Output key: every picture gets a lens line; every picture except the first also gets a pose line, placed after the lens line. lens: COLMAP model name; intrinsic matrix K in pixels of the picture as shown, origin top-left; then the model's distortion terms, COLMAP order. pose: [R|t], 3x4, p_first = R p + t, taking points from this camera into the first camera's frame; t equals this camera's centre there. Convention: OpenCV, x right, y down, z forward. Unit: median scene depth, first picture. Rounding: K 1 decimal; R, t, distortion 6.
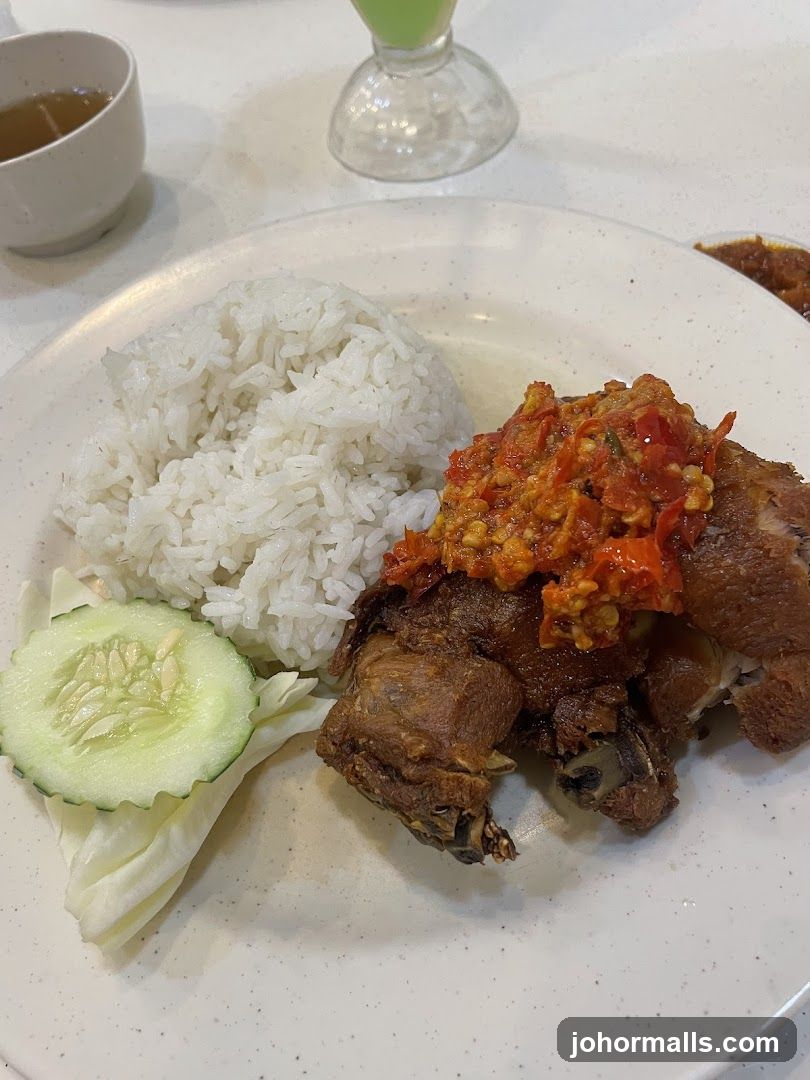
lens RADIAL K [[810.8, 0, 403.8], [0, 810.8, 539.5], [0, 0, 1]] dist [0.014306, -0.014772]
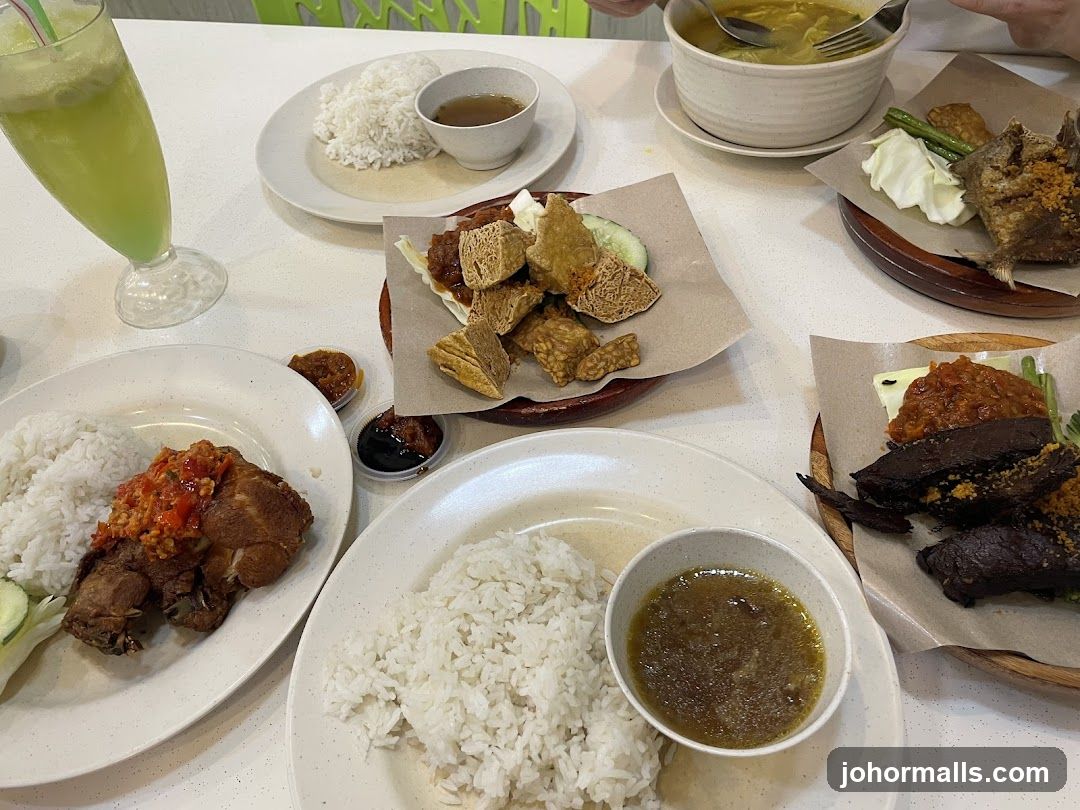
lens RADIAL K [[810.8, 0, 541.7], [0, 810.8, 406.7], [0, 0, 1]] dist [0.014306, -0.014772]
pose [[0.975207, -0.140886, 0.170653, 0.845601], [0.164990, 0.976816, -0.136415, 0.181496], [-0.147478, 0.161189, 0.975842, -1.414952]]
